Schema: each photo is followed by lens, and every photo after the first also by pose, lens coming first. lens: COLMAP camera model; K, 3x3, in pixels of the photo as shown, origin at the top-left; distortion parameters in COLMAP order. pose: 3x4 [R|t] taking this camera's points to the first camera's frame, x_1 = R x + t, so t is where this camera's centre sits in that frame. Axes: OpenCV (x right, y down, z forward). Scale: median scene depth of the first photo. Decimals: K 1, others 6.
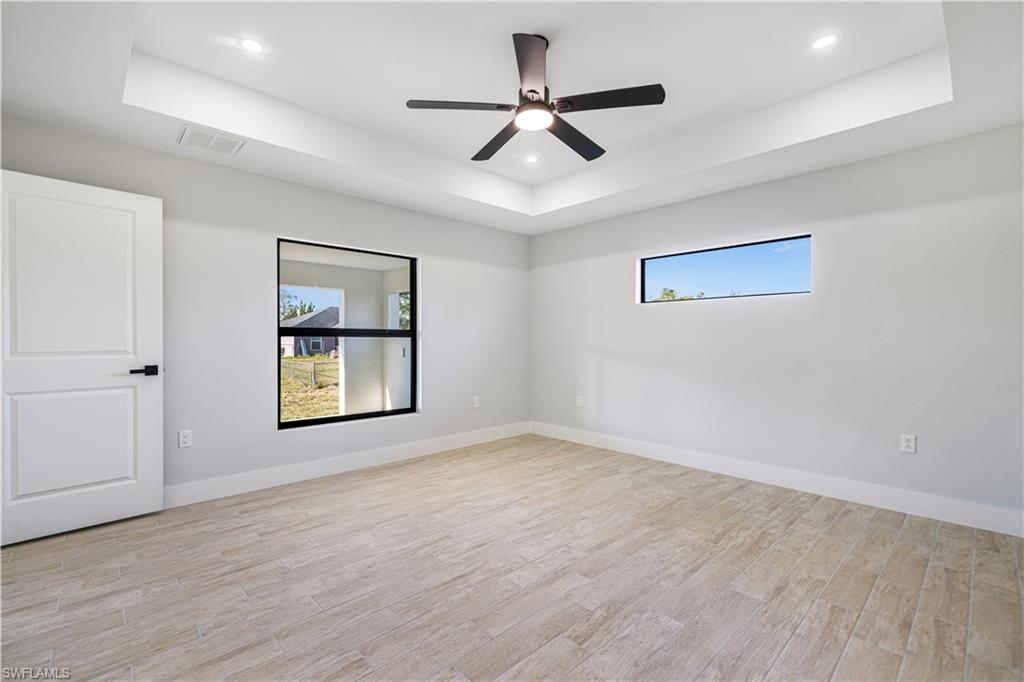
lens RADIAL K [[445.5, 0, 518.1], [0, 445.5, 341.5], [0, 0, 1]] dist [-0.000067, 0.000465]
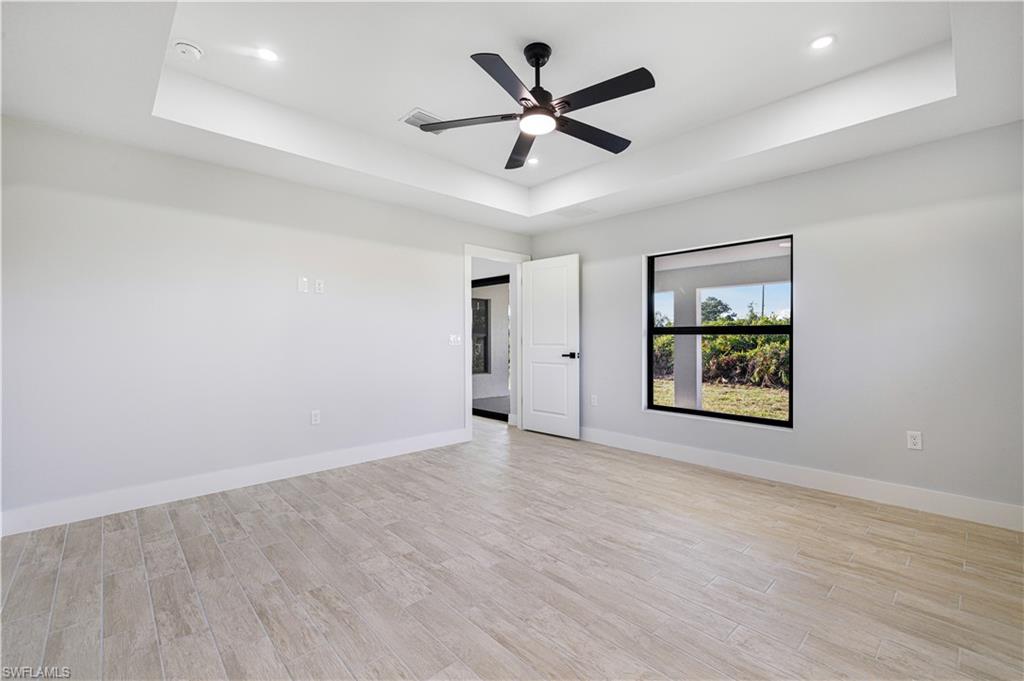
lens RADIAL K [[445.5, 0, 513.1], [0, 445.5, 339.8], [0, 0, 1]] dist [-0.000067, 0.000465]
pose [[-0.017879, 0.004005, -0.999832, 0.845220], [-0.001971, 0.999990, 0.004041, -0.001364], [0.999838, 0.002043, -0.017871, 0.757595]]
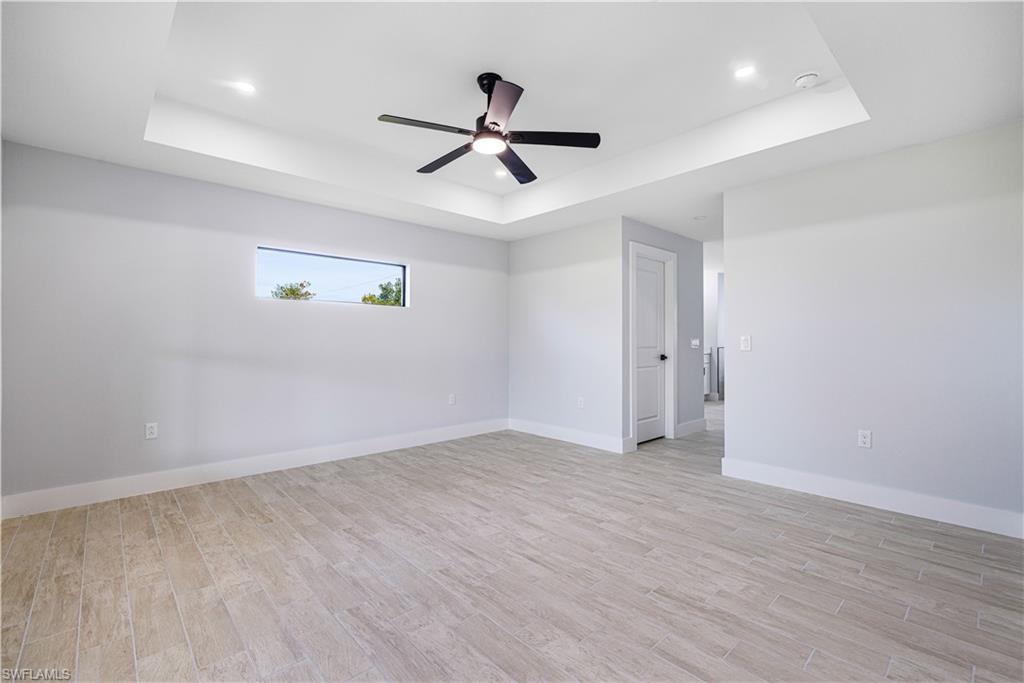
lens RADIAL K [[445.5, 0, 509.5], [0, 445.5, 337.1], [0, 0, 1]] dist [-0.000067, 0.000465]
pose [[0.029056, 0.007130, 0.999552, -0.859964], [0.002868, 0.999970, -0.007217, -0.001374], [-0.999574, 0.003077, 0.029035, 0.721827]]
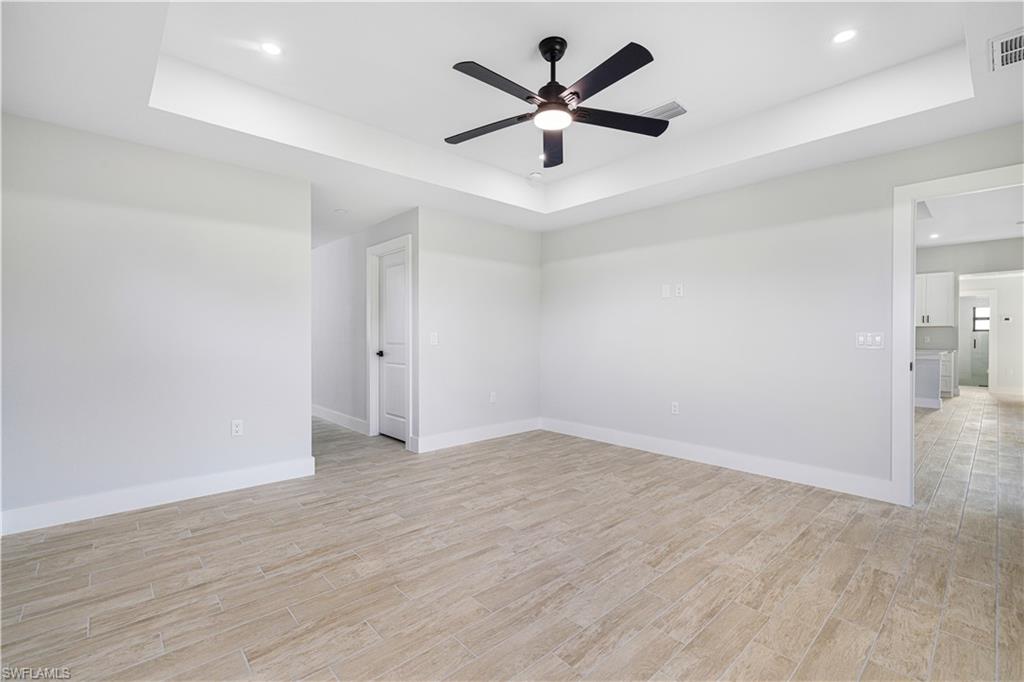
lens RADIAL K [[445.5, 0, 507.7], [0, 445.5, 341.3], [0, 0, 1]] dist [-0.000067, 0.000465]
pose [[-0.999177, -0.003536, 0.040420, 0.075383], [-0.003001, 0.999907, 0.013292, -0.003085], [-0.040463, 0.013160, -0.999094, 1.589756]]
